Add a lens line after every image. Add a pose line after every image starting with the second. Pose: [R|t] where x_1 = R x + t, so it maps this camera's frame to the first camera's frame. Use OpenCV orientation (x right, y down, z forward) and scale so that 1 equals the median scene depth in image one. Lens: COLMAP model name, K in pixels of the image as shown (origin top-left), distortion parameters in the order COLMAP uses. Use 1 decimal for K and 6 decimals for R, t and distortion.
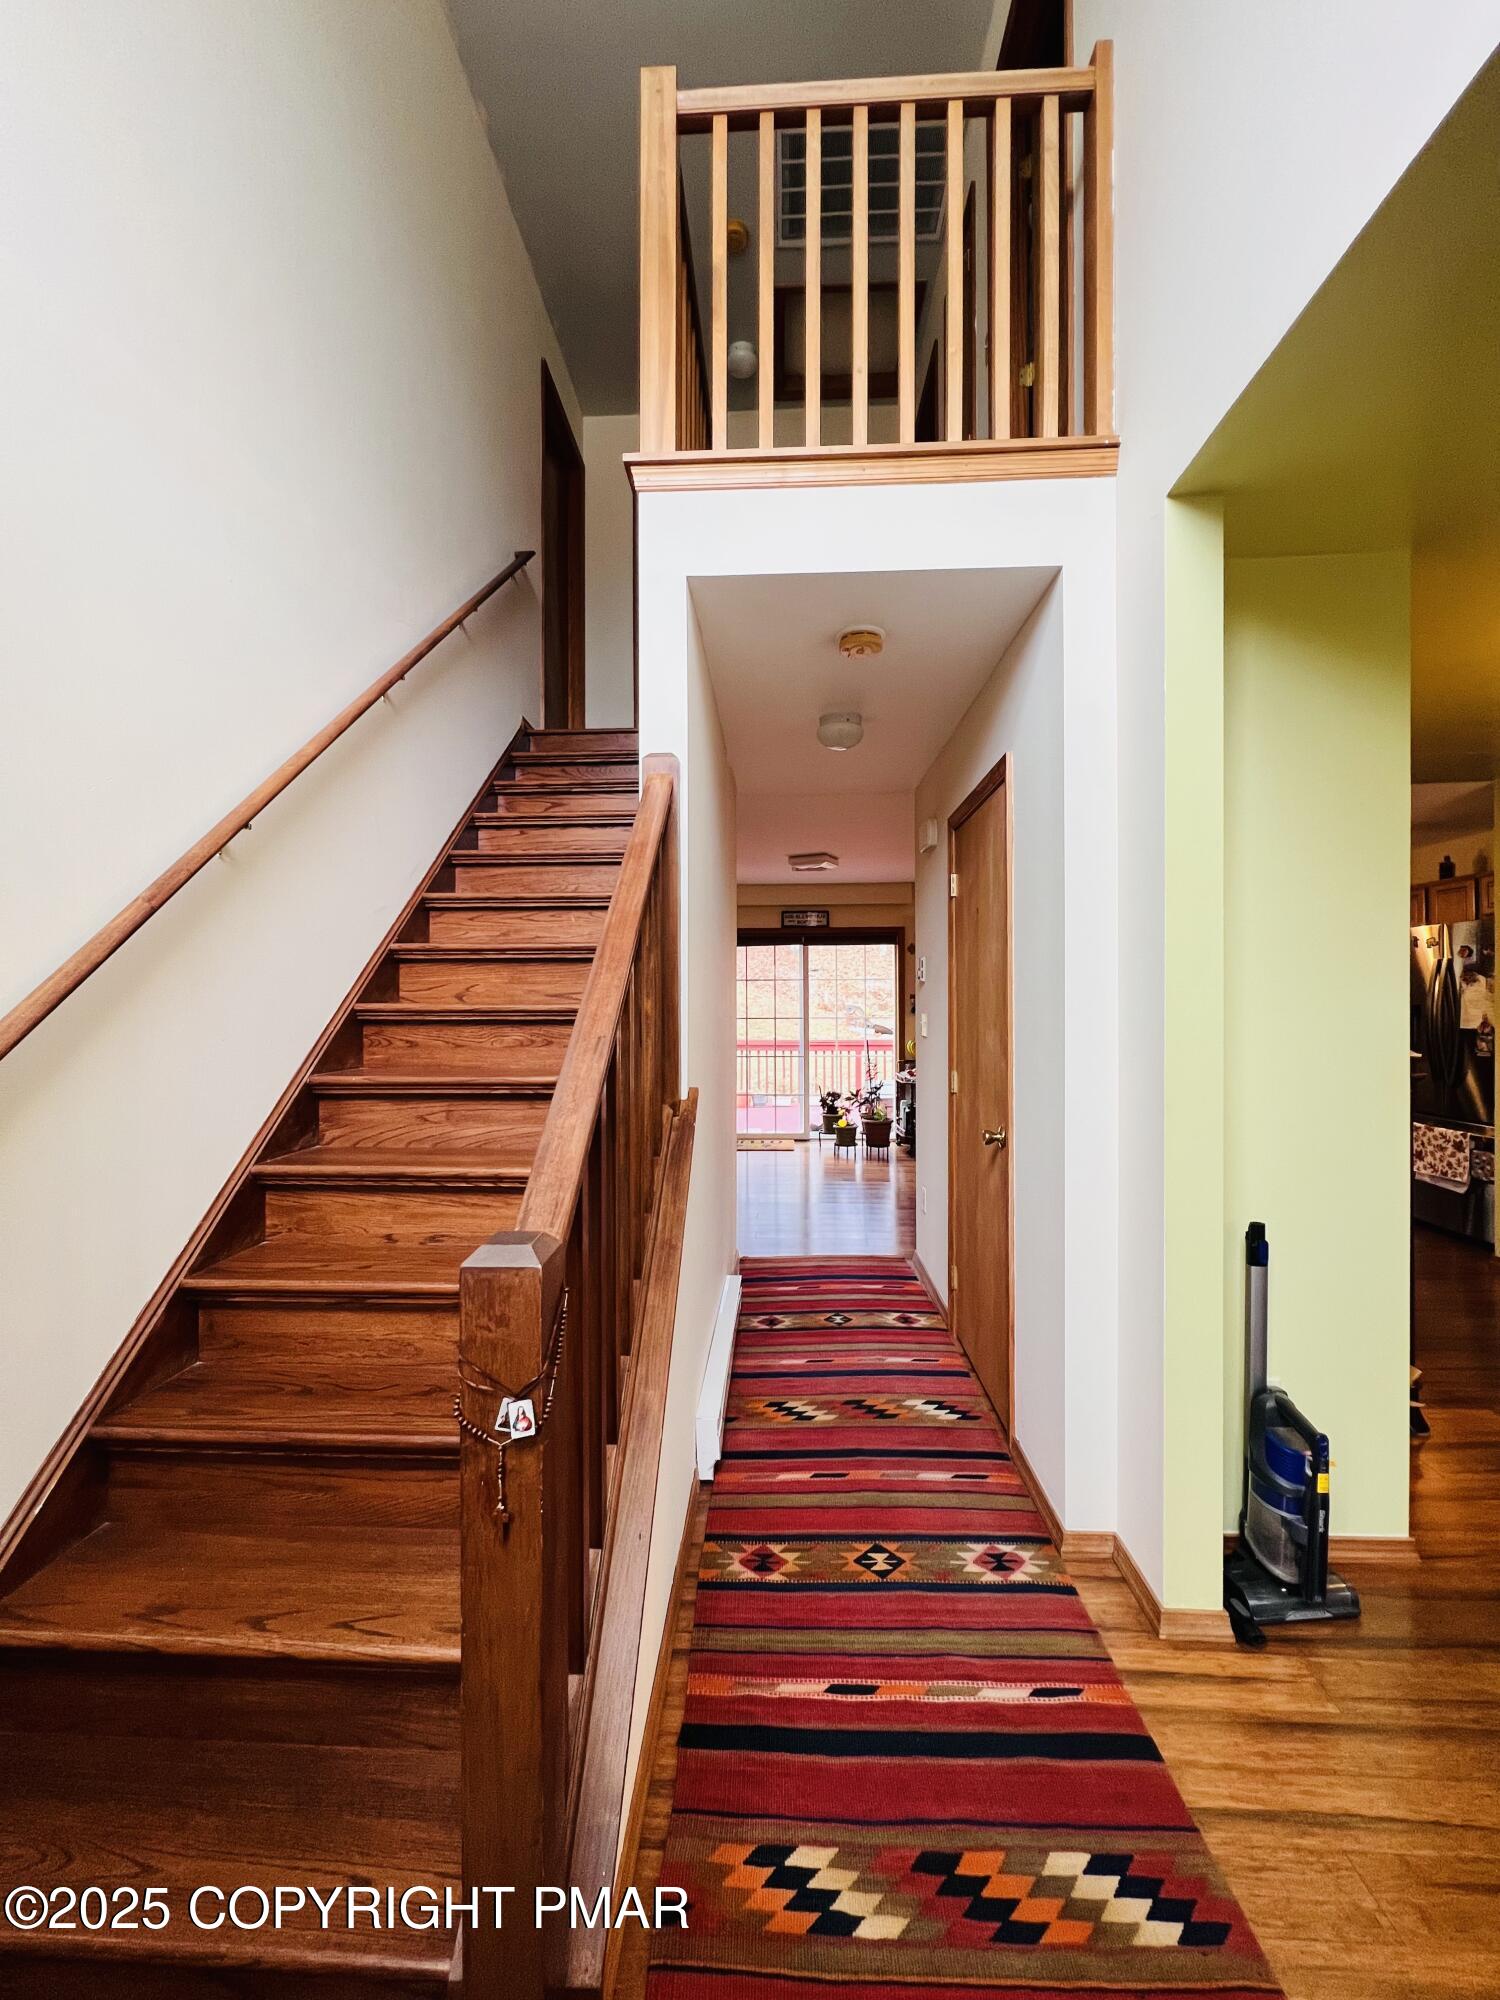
lens RADIAL K [[802.3, 0, 749.8], [0, 802.3, 1010.4], [0, 0, 1]] dist [-0.001085, 0.000055]
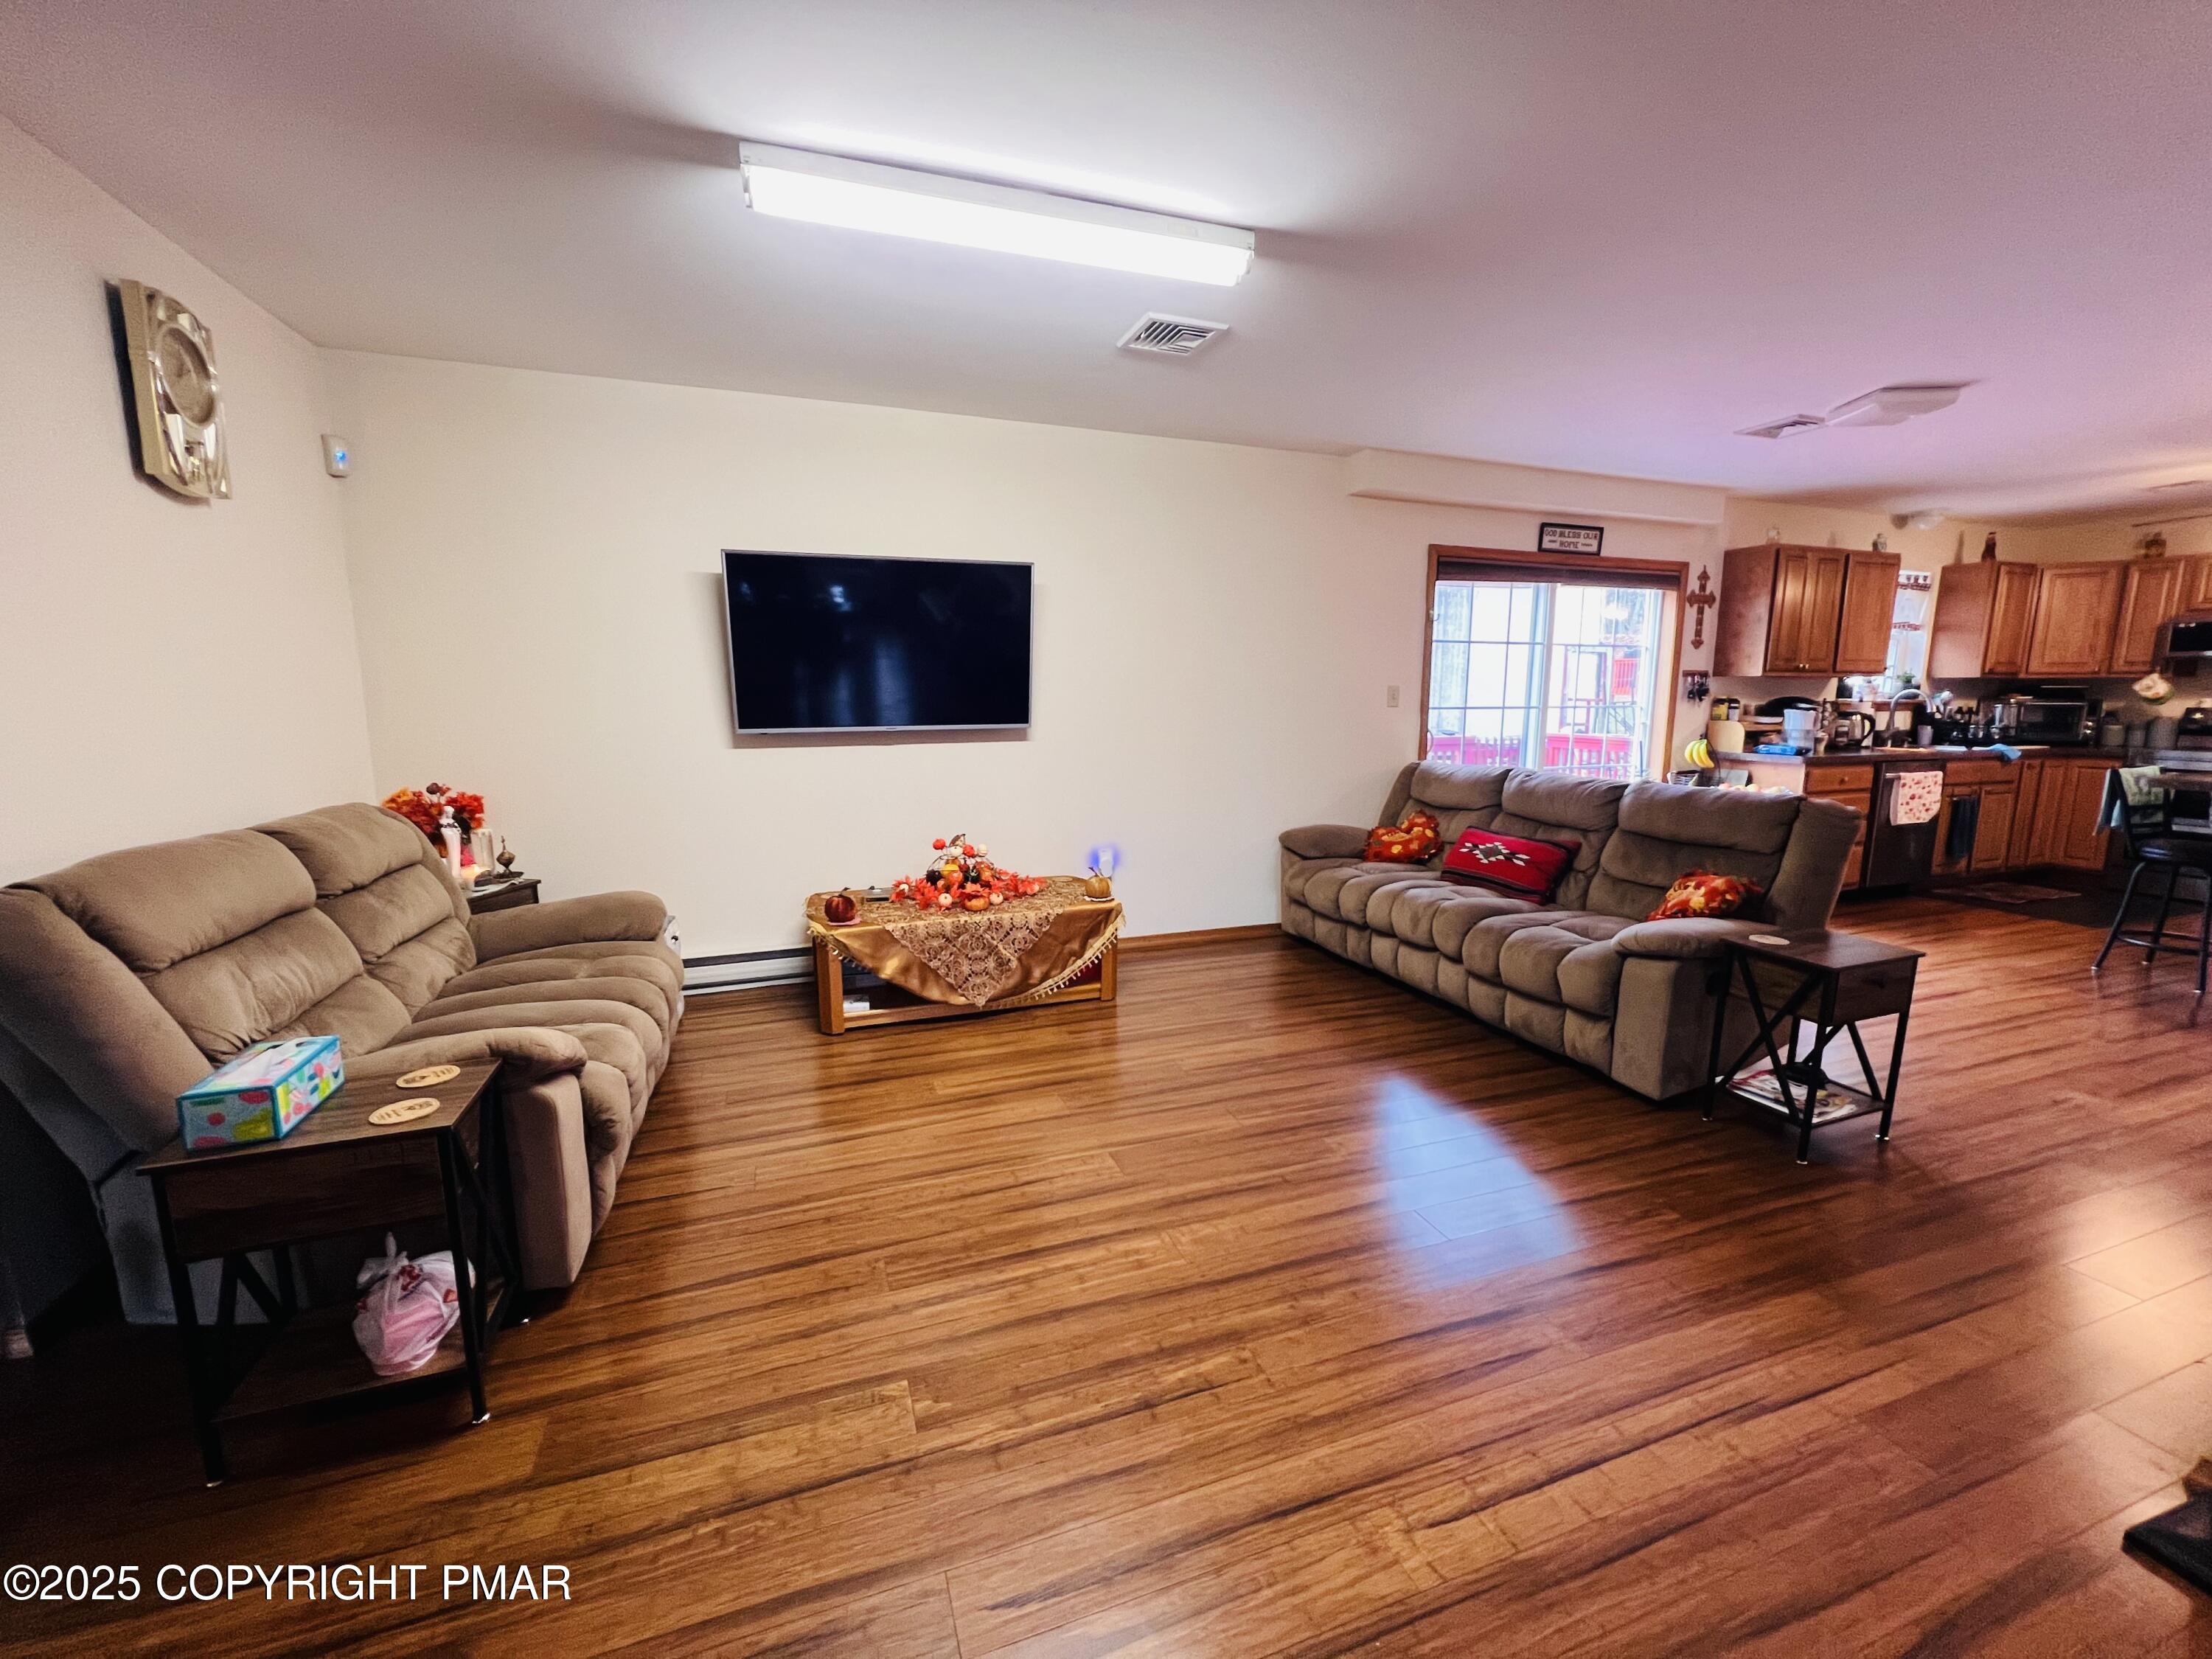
lens RADIAL K [[887.3, 0, 1110.1], [0, 887.3, 829.1], [0, 0, 1]] dist [-0.001085, 0.000055]
pose [[0.925007, -0.050596, 0.376566, -0.518183], [-0.006677, 0.988776, 0.149256, 0.006464], [-0.379891, -0.140577, 0.914287, 0.478986]]
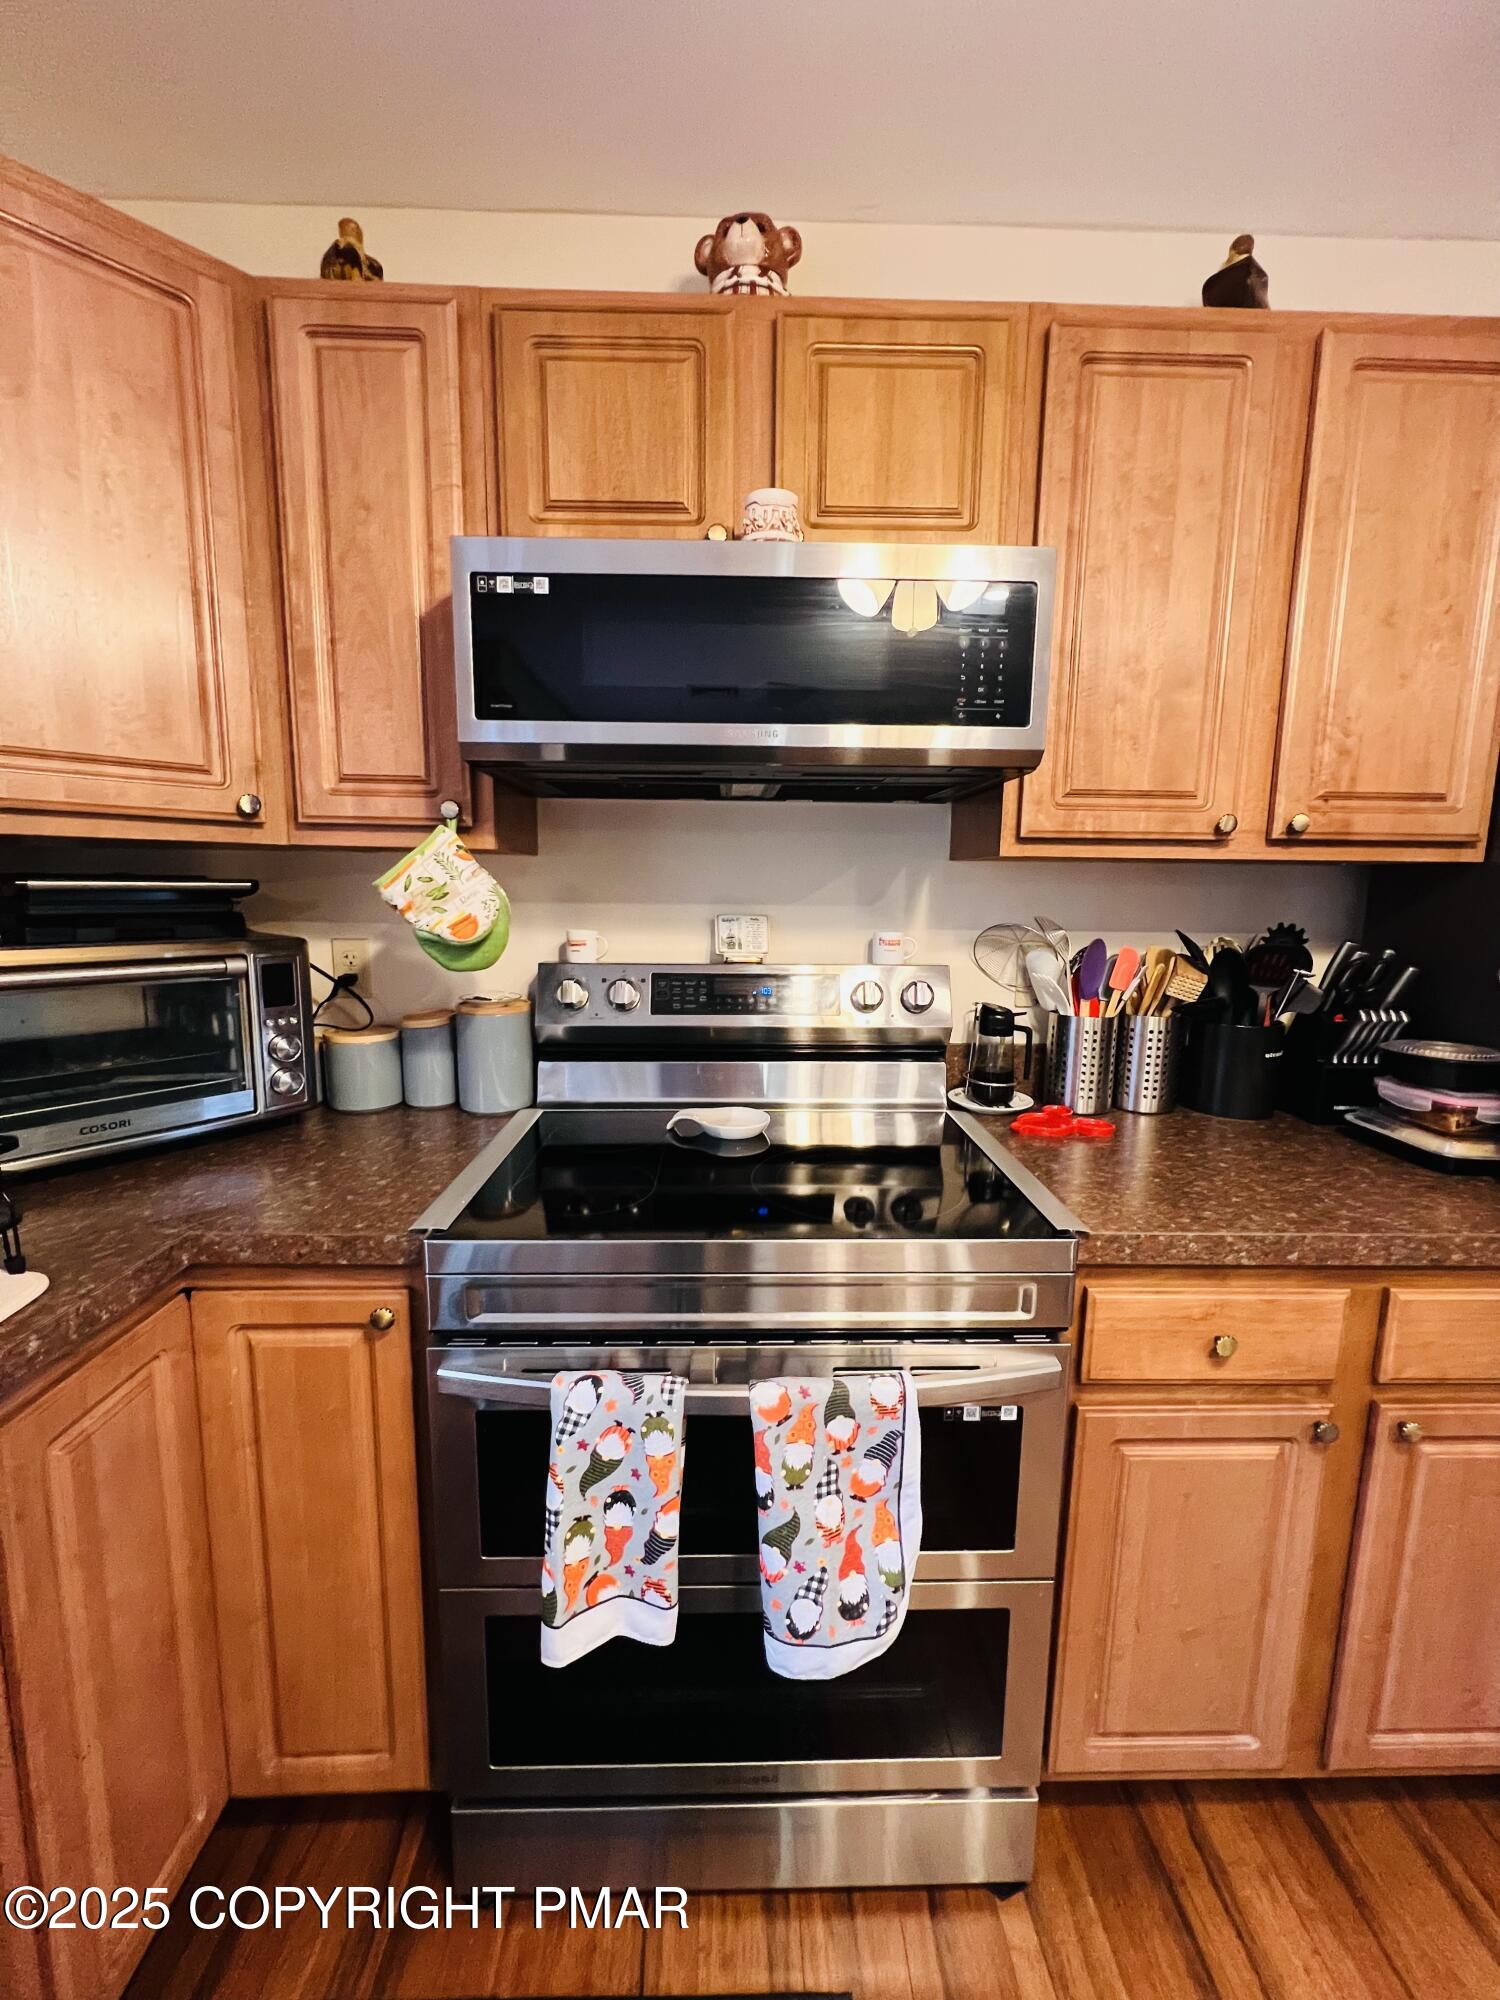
lens RADIAL K [[808.0, 0, 752.6], [0, 808.0, 1001.8], [0, 0, 1]] dist [-0.002480, -0.000627]
pose [[-0.064738, -0.138248, 0.988280, 0.446346], [-0.015209, 0.990379, 0.137545, -0.007512], [-0.997786, -0.006126, -0.066218, 0.804289]]
